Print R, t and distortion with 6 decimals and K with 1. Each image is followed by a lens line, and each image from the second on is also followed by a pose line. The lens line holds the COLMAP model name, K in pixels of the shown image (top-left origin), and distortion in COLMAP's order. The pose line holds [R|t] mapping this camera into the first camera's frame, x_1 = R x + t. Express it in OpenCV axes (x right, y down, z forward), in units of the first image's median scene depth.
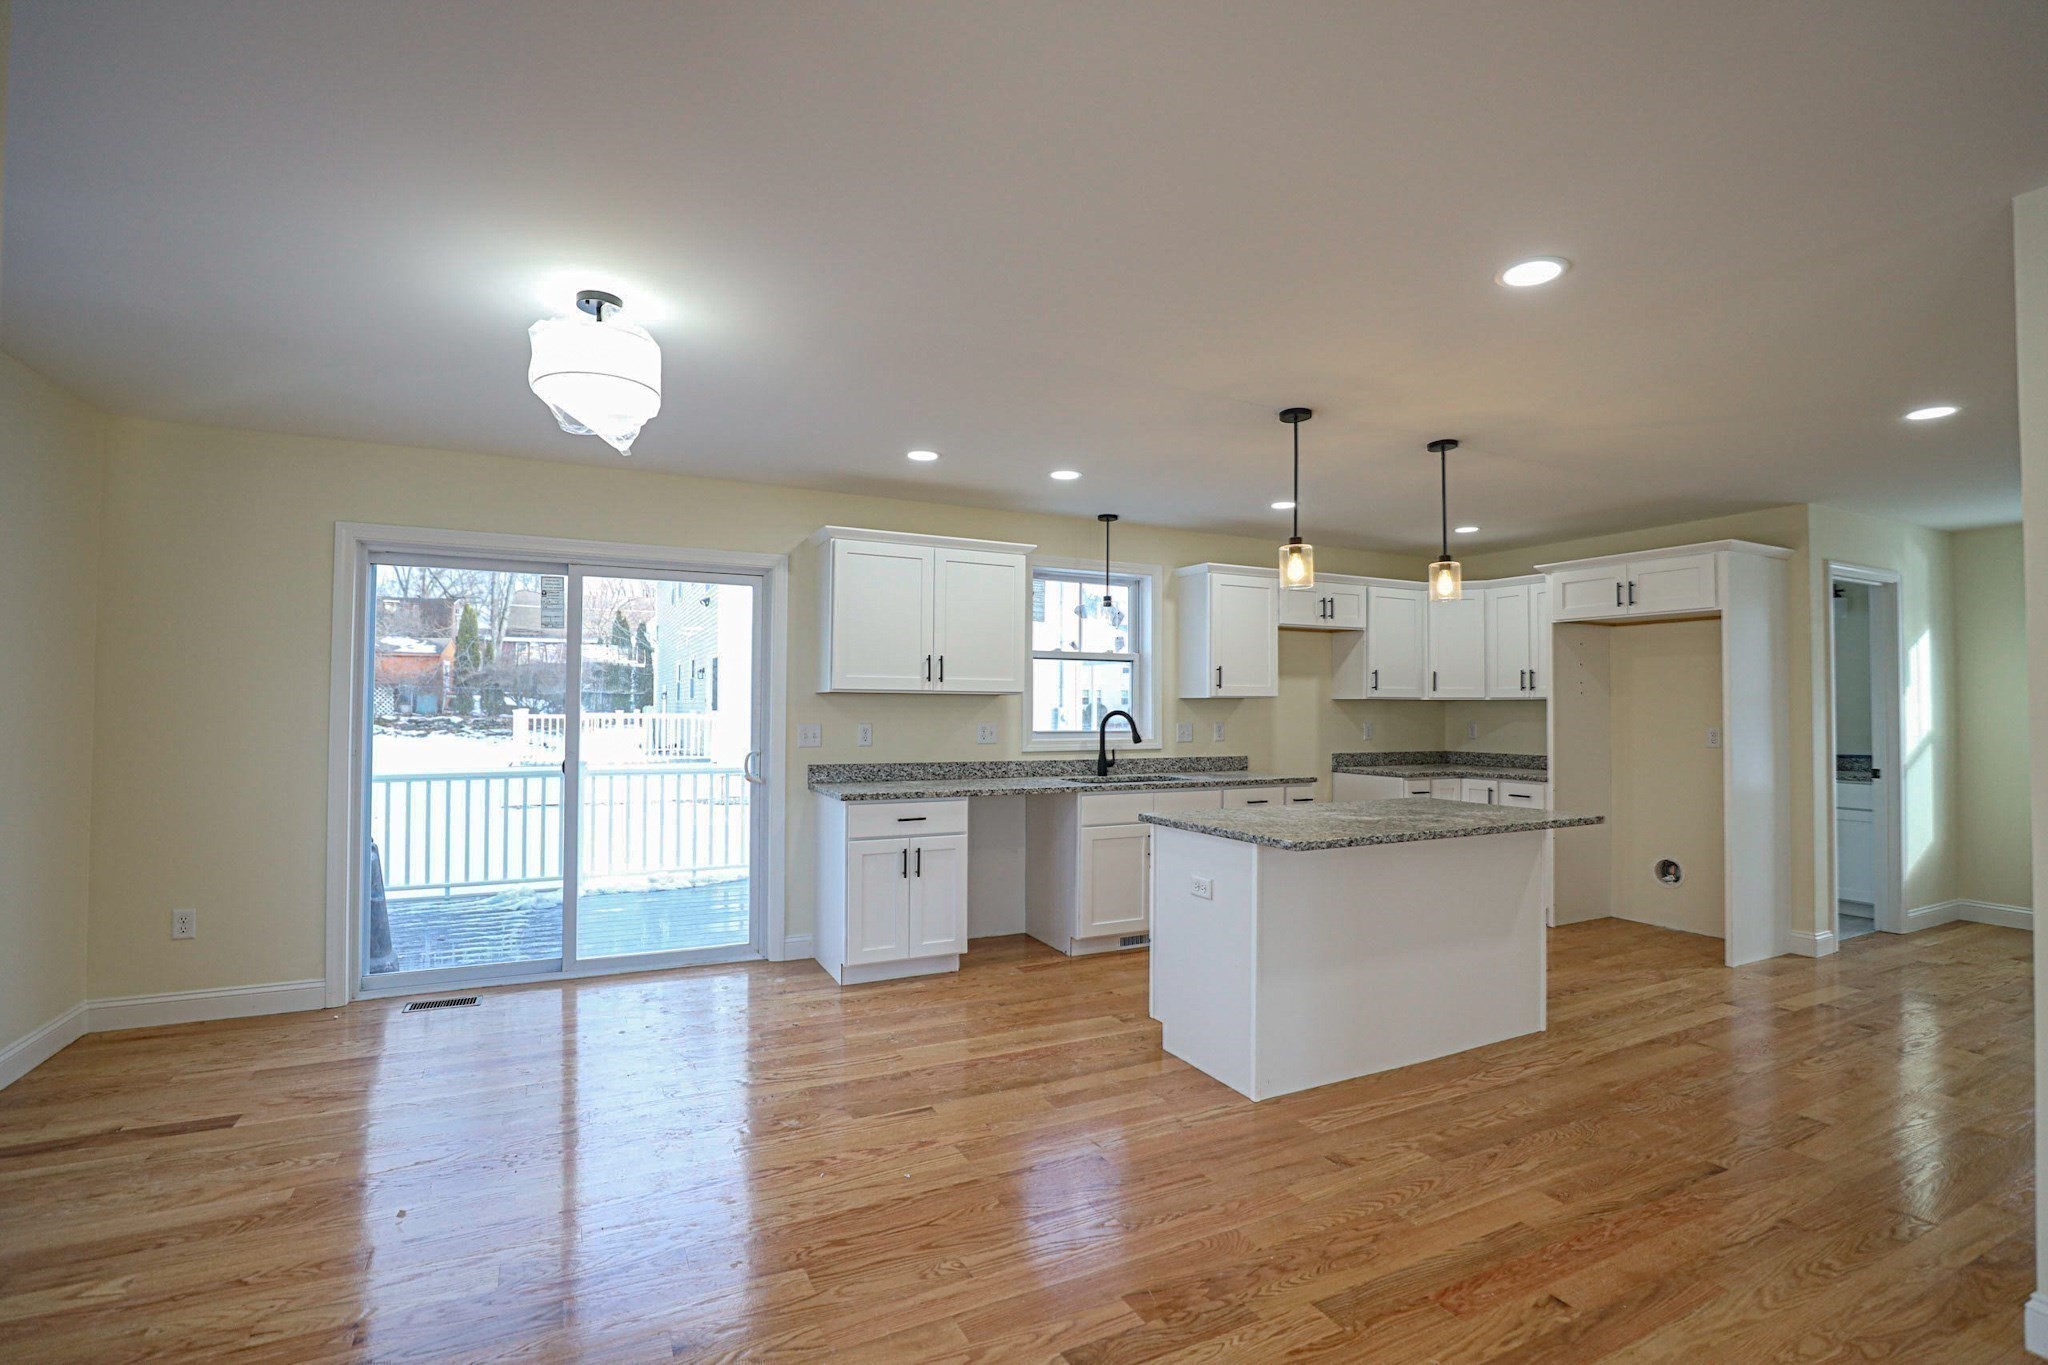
lens RADIAL K [[934.7, 0, 1029.3], [0, 934.7, 683.3], [0, 0, 1]] dist [-0.051007, 0.015843]
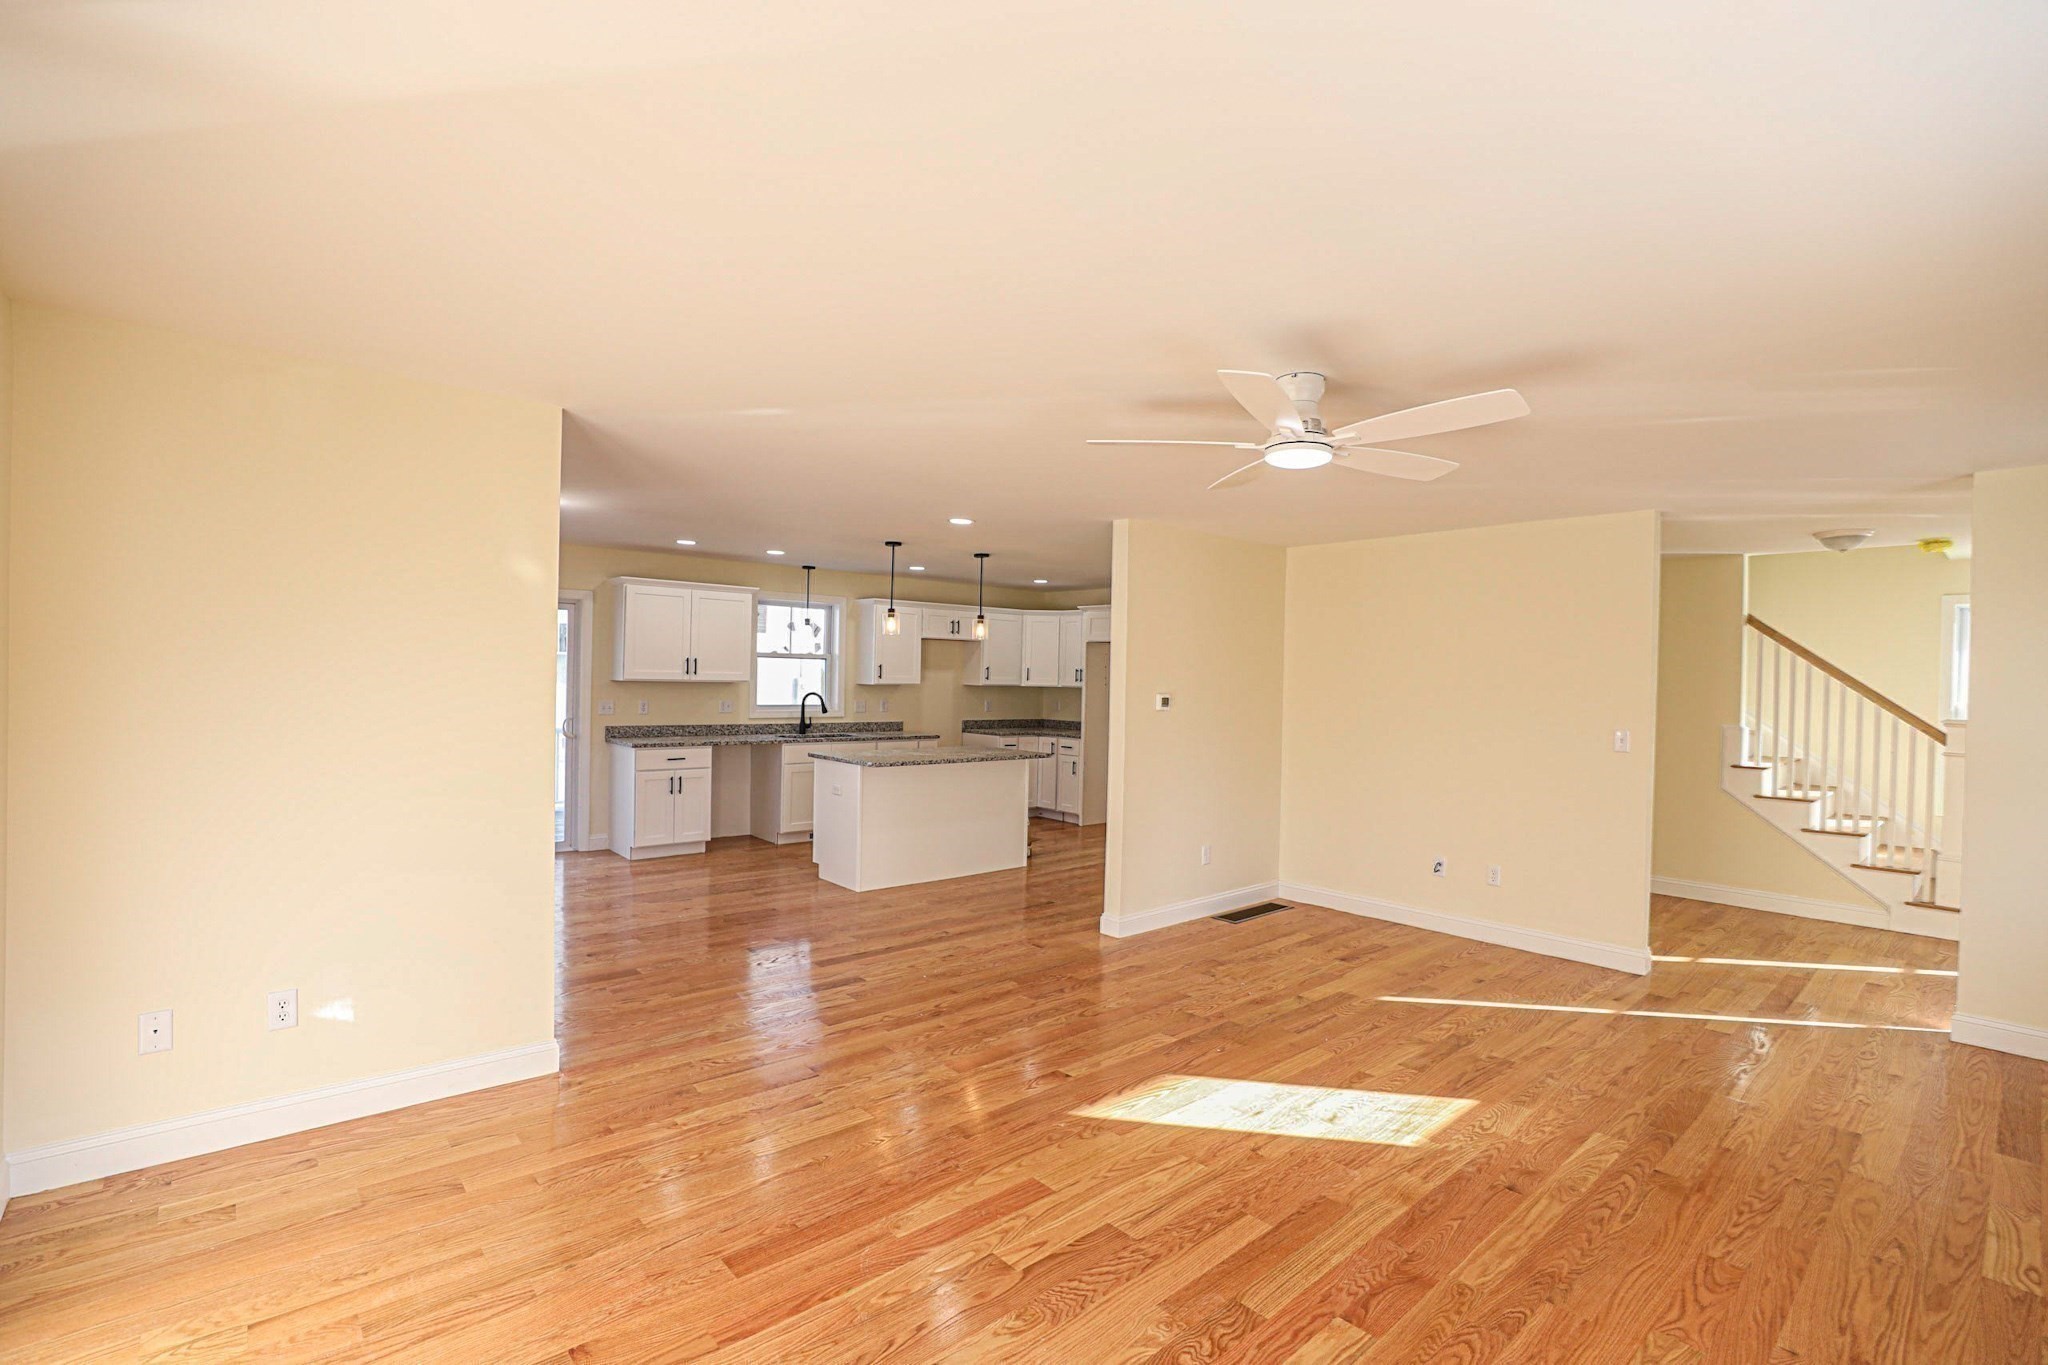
lens RADIAL K [[934.7, 0, 1029.3], [0, 934.7, 683.3], [0, 0, 1]] dist [-0.051007, 0.015843]
pose [[0.965796, 0.013250, 0.258964, 0.041723], [-0.022915, 0.999147, 0.034340, -0.048883], [-0.258288, -0.039100, 0.965276, -0.614322]]
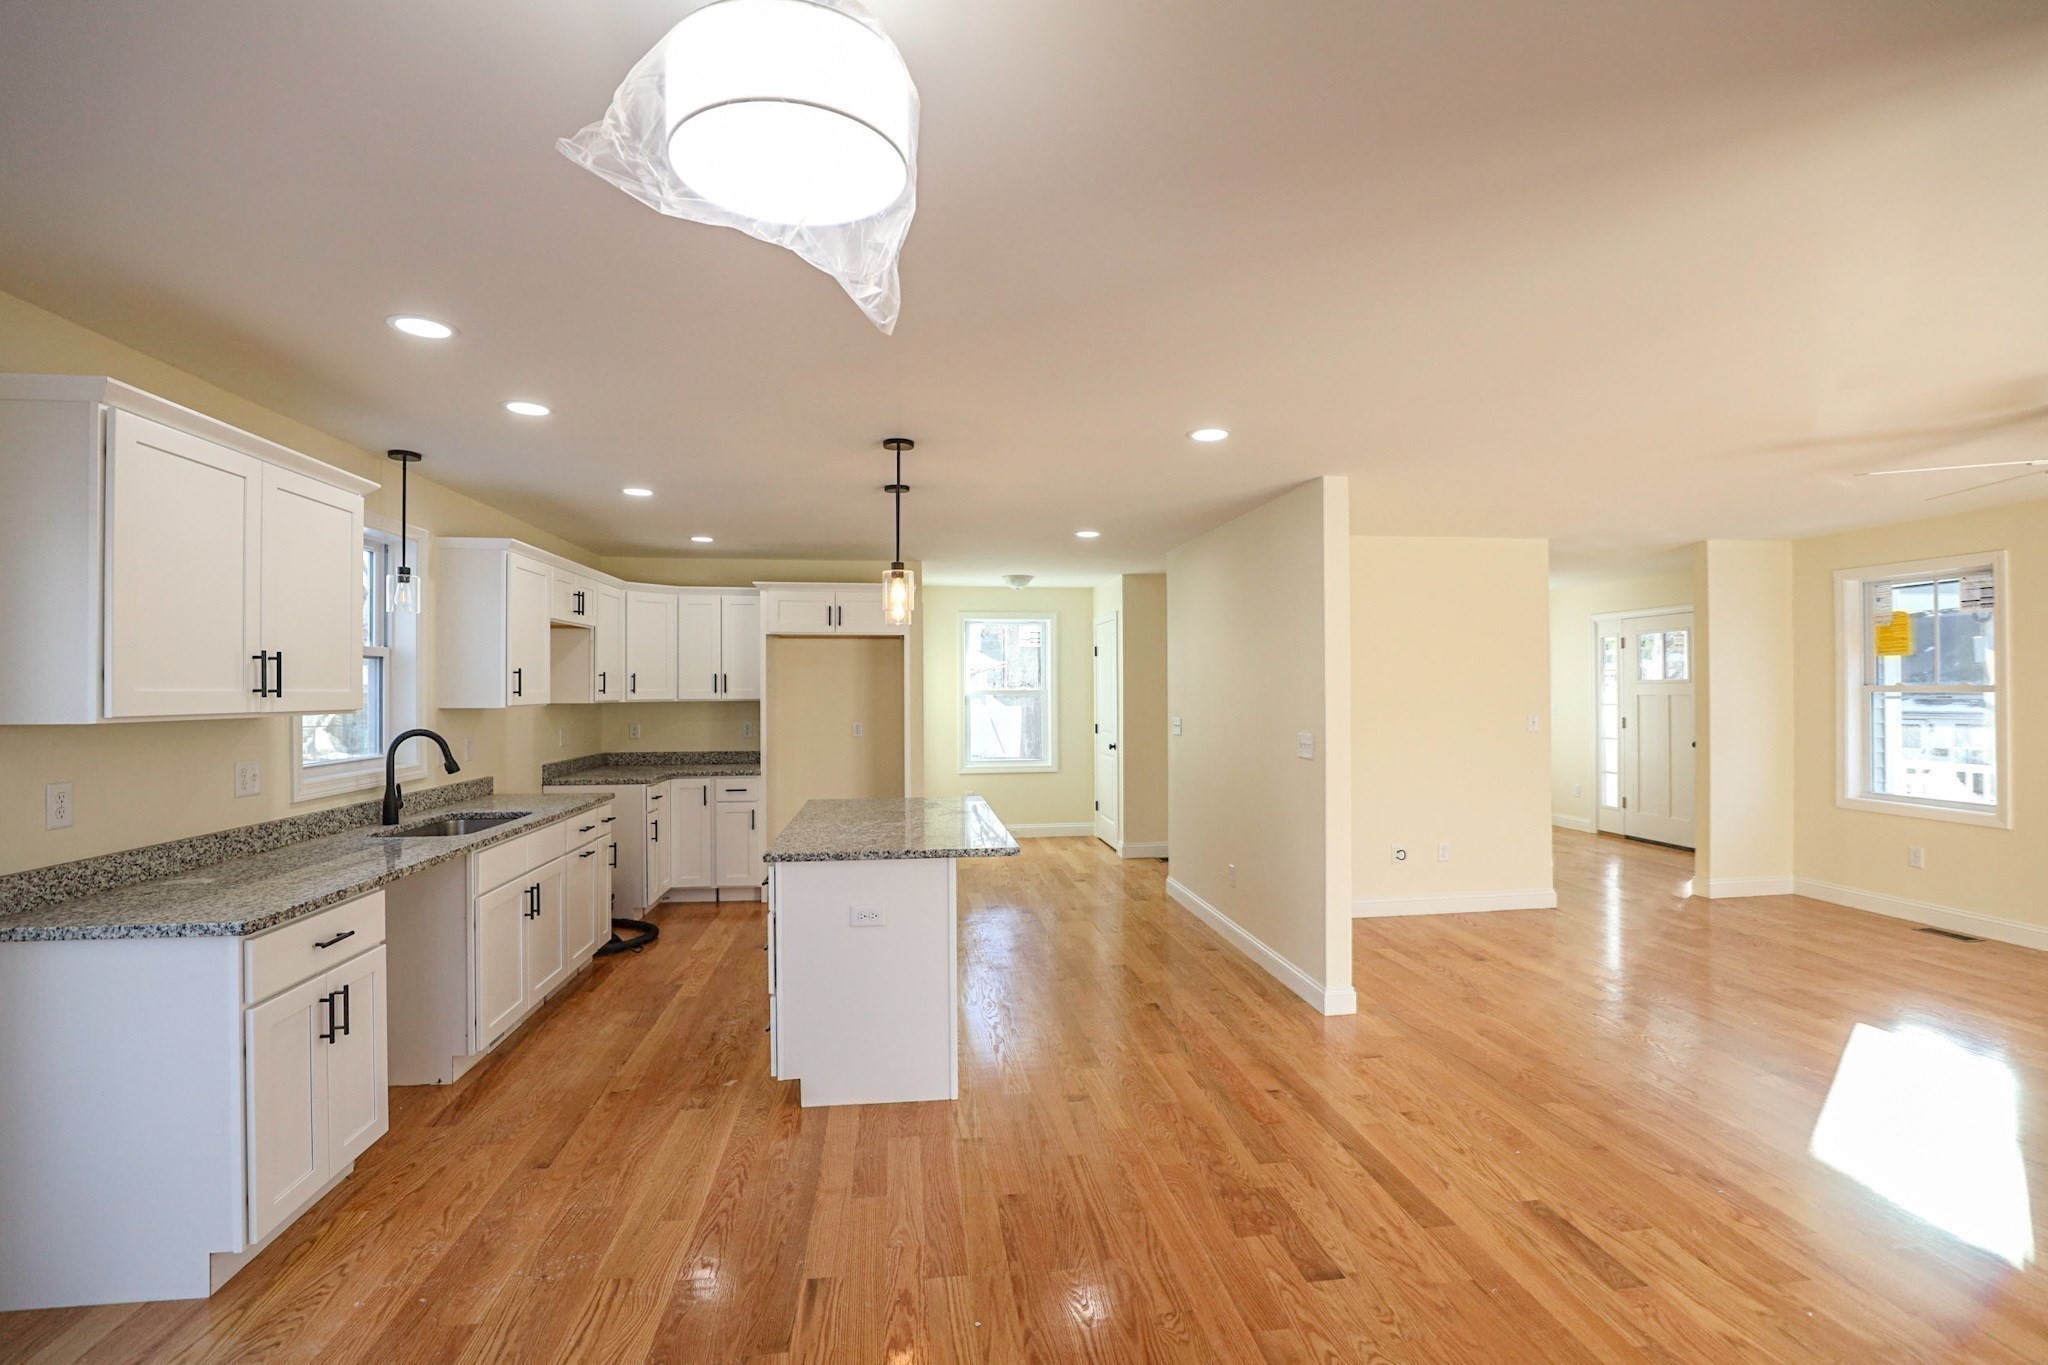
lens RADIAL K [[934.7, 0, 1029.3], [0, 934.7, 683.3], [0, 0, 1]] dist [-0.051007, 0.015843]
pose [[0.324800, -0.001480, 0.945782, -0.428225], [-0.016908, 0.999830, 0.007371, -0.019837], [-0.945632, -0.018385, 0.324720, 0.340865]]
